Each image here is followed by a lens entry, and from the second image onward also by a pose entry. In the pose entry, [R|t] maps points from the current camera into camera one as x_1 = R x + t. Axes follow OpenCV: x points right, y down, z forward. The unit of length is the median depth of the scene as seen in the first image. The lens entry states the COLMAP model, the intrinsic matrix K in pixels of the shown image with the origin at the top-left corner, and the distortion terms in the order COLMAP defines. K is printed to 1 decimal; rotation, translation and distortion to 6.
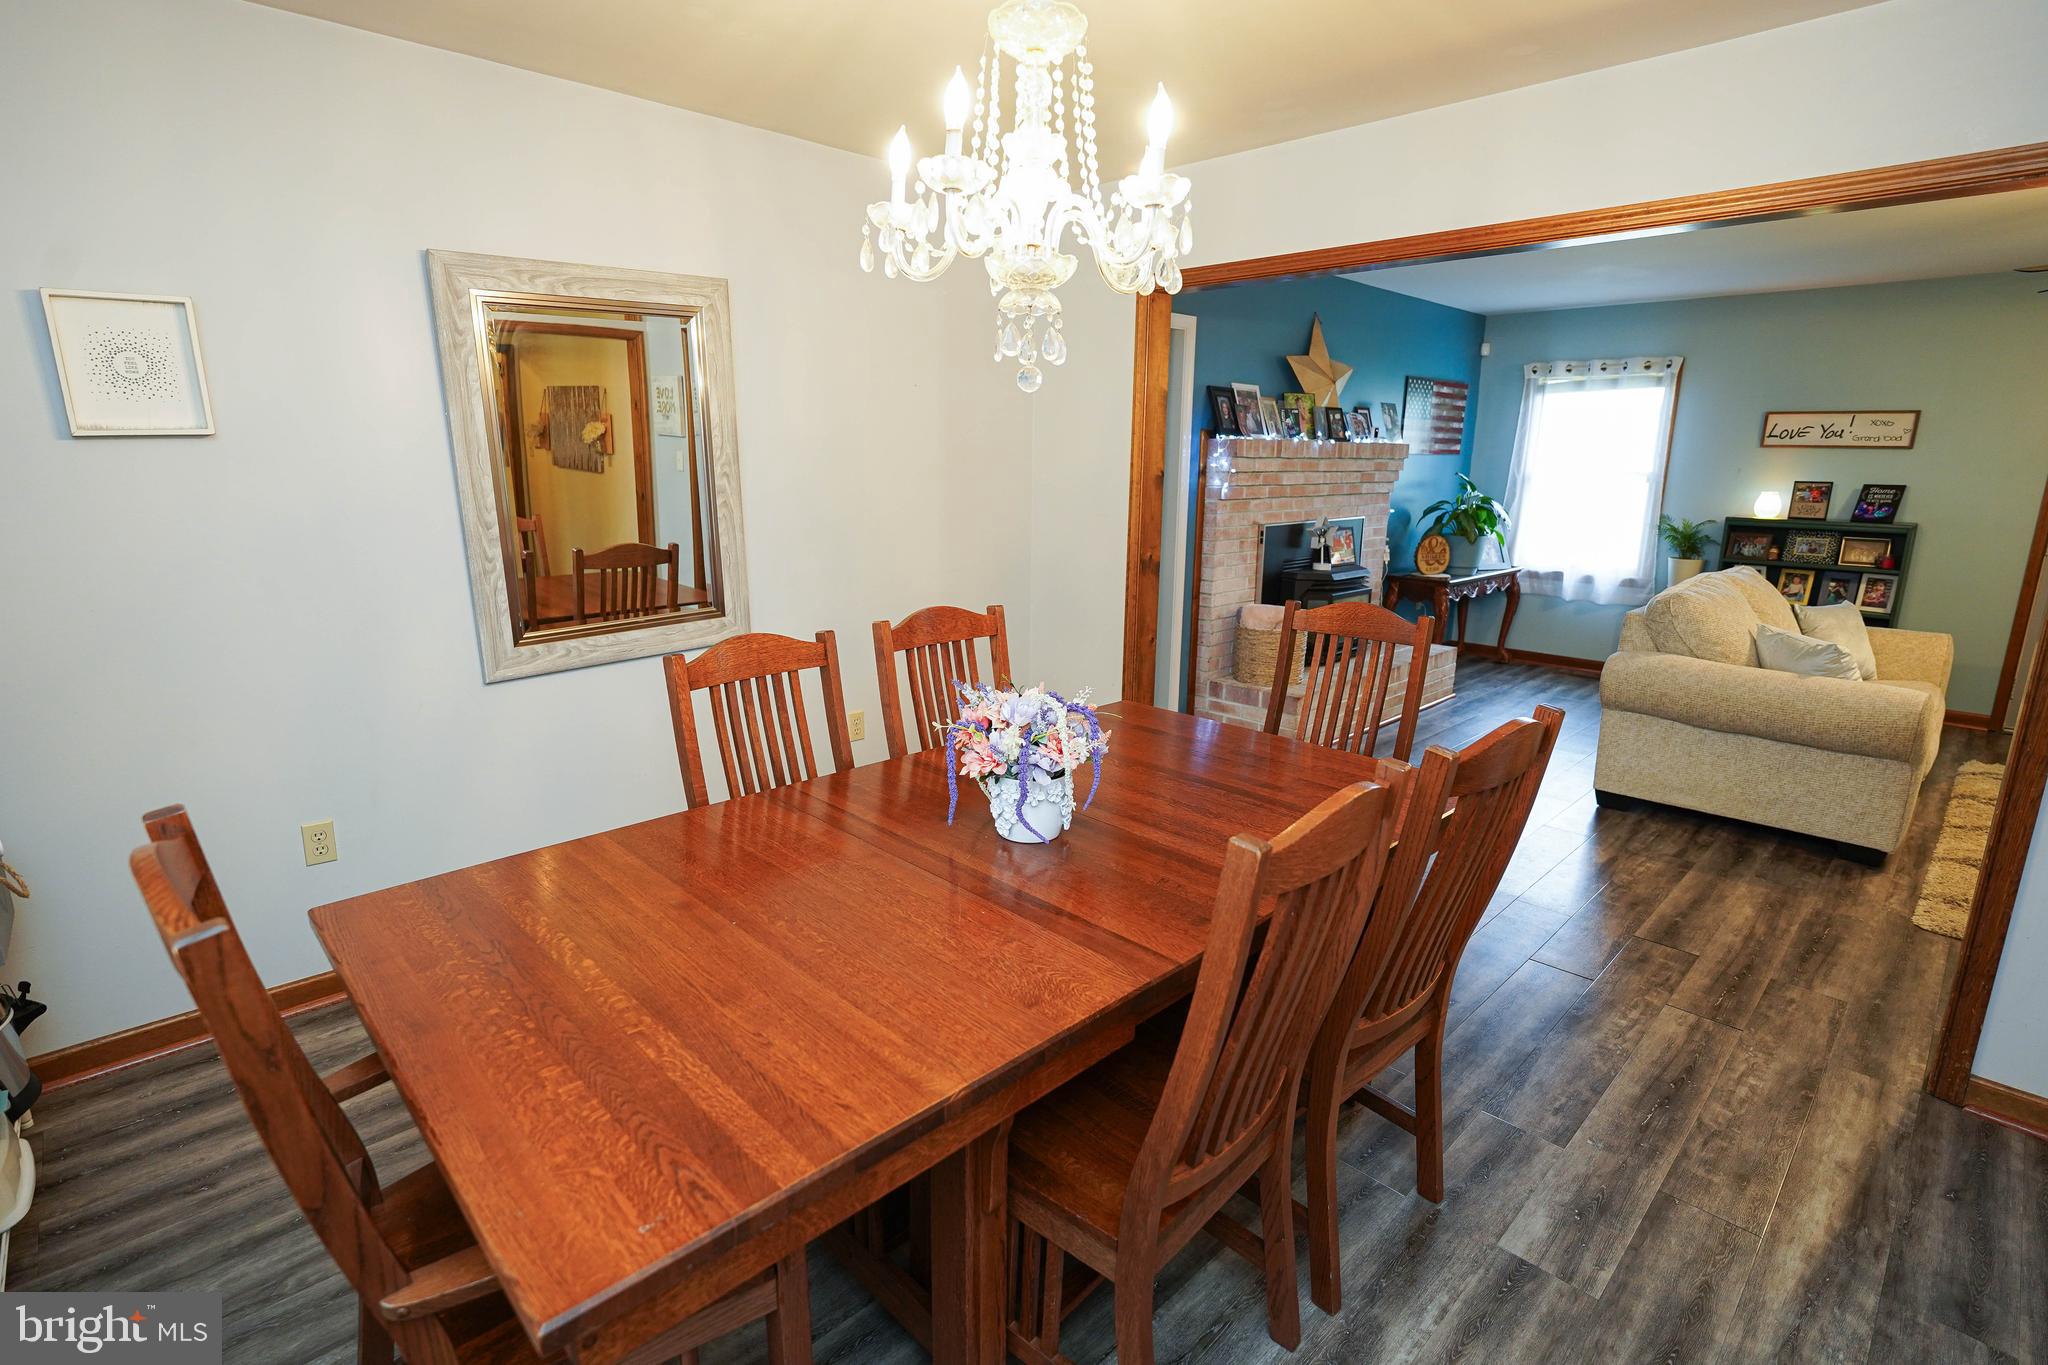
lens RADIAL K [[950.5, 0, 1009.6], [0, 950.5, 685.0], [0, 0, 1]] dist [-0.020248, -0.000456]
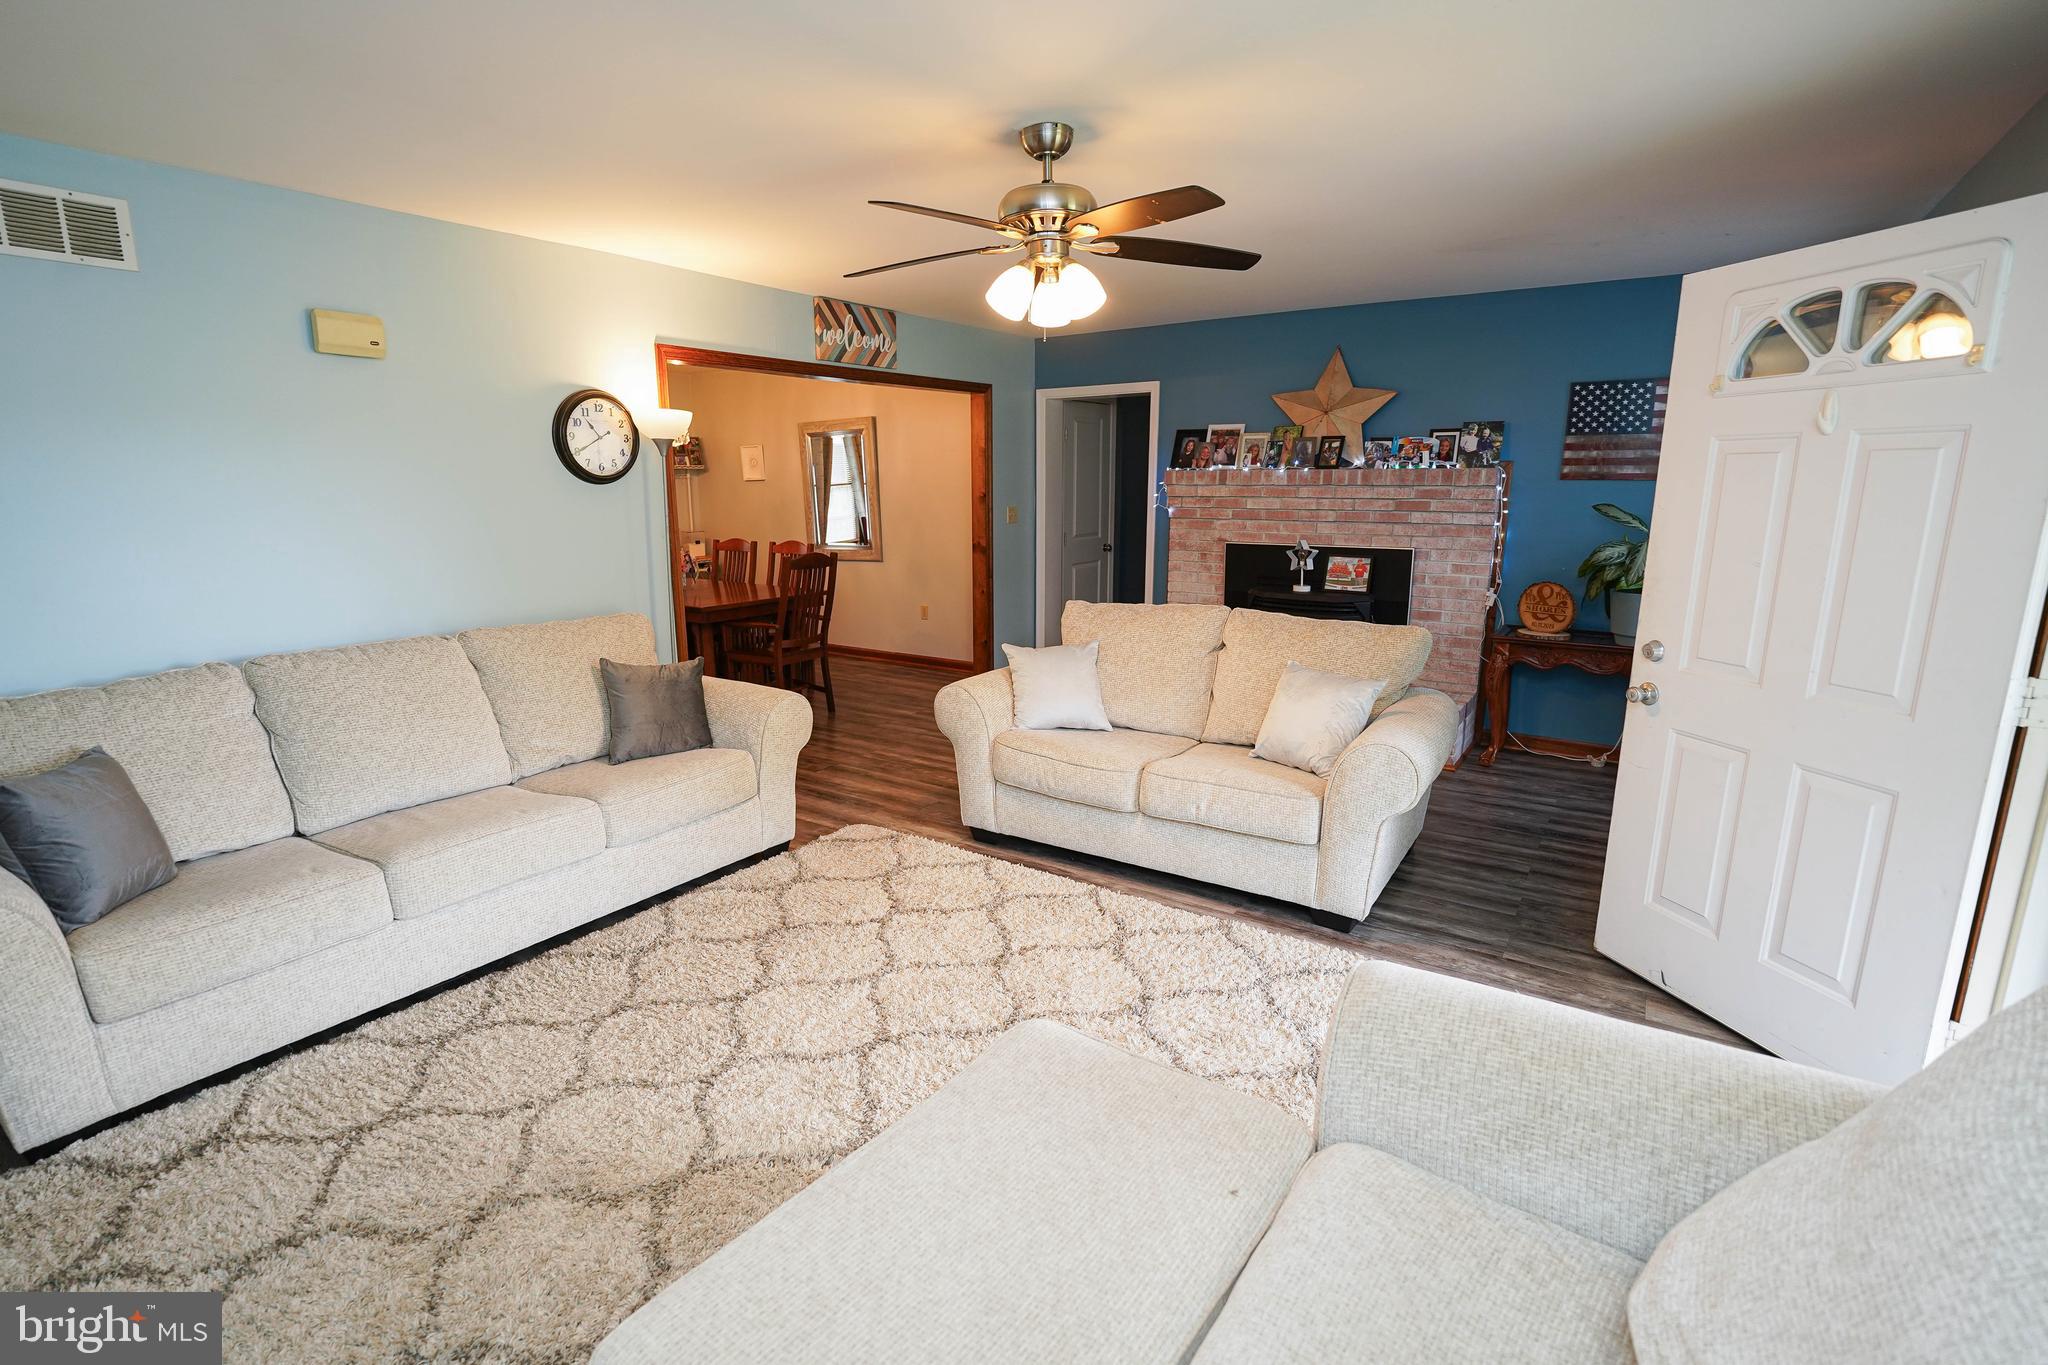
lens RADIAL K [[950.5, 0, 1016.5], [0, 950.5, 681.4], [0, 0, 1]] dist [-0.020248, -0.000456]
pose [[0.231940, 0.195573, -0.952867, 1.379409], [-0.224699, 0.963858, 0.143134, -0.114654], [0.946422, 0.180910, 0.267502, 0.482504]]
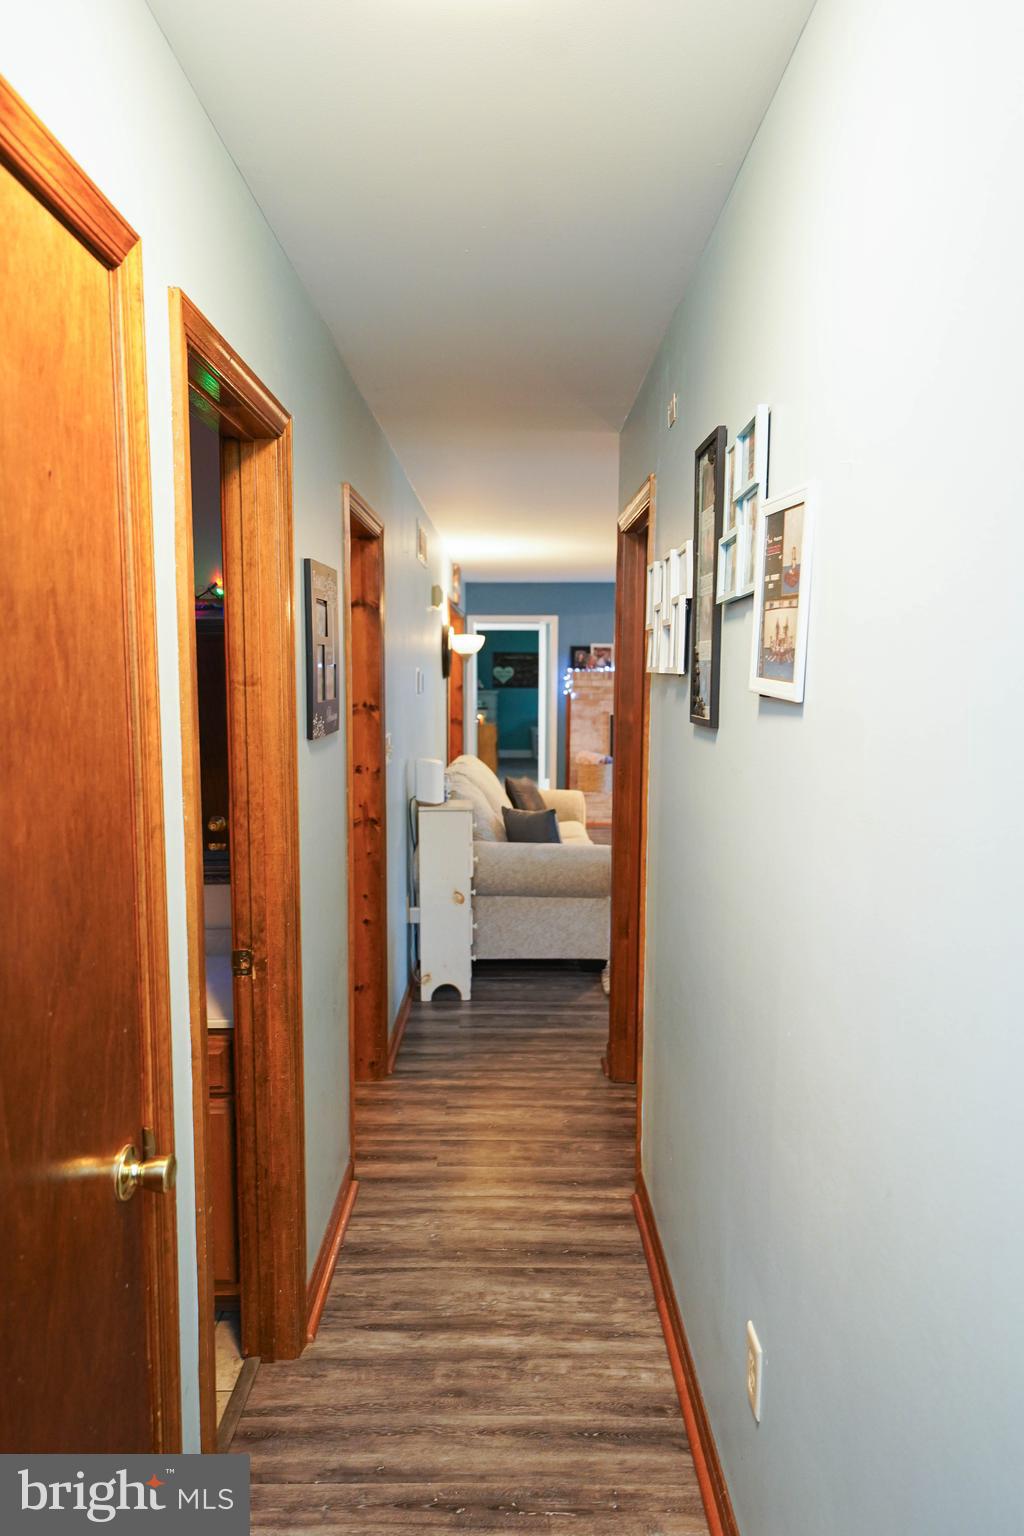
lens RADIAL K [[1011.7, 0, 513.0], [0, 1011.7, 772.0], [0, 0, 1]] dist [0.008738, 0.000623]
pose [[0.744054, 0.075216, -0.663873, 1.531322], [-0.164089, 0.983782, -0.072447, 0.133395], [0.647656, 0.162839, 0.744328, -0.661472]]
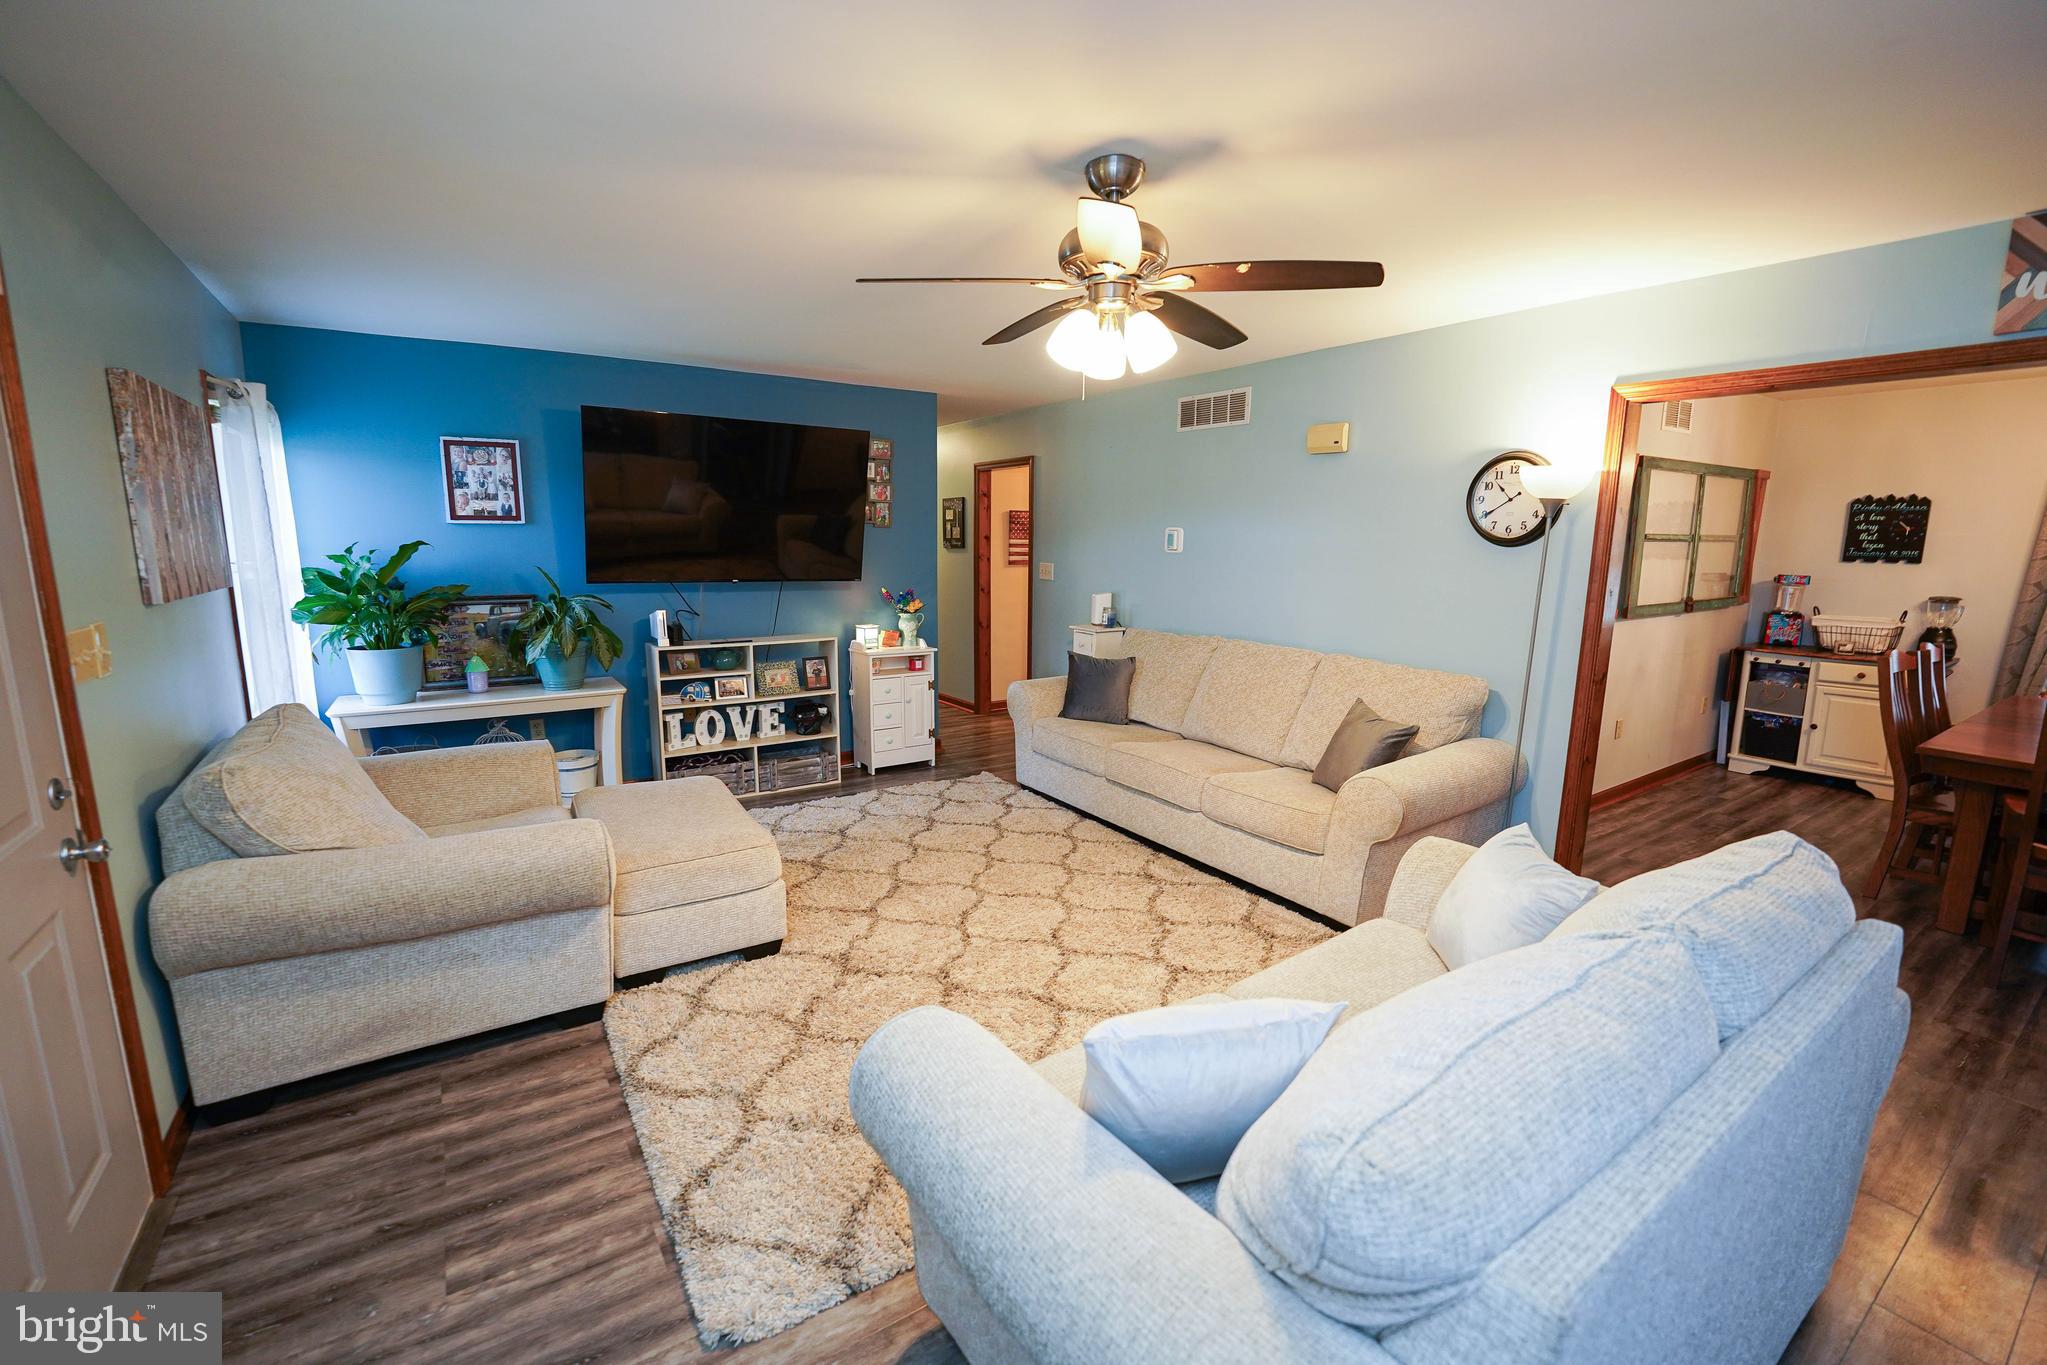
lens RADIAL K [[849.0, 0, 1009.4], [0, 849.0, 676.3], [0, 0, 1]] dist [-0.014456, -0.000319]
pose [[-0.987671, -0.042061, 0.150788, 0.809728], [0.020803, 0.919419, 0.392728, -0.264326], [-0.155156, 0.391023, -0.907209, 1.065426]]
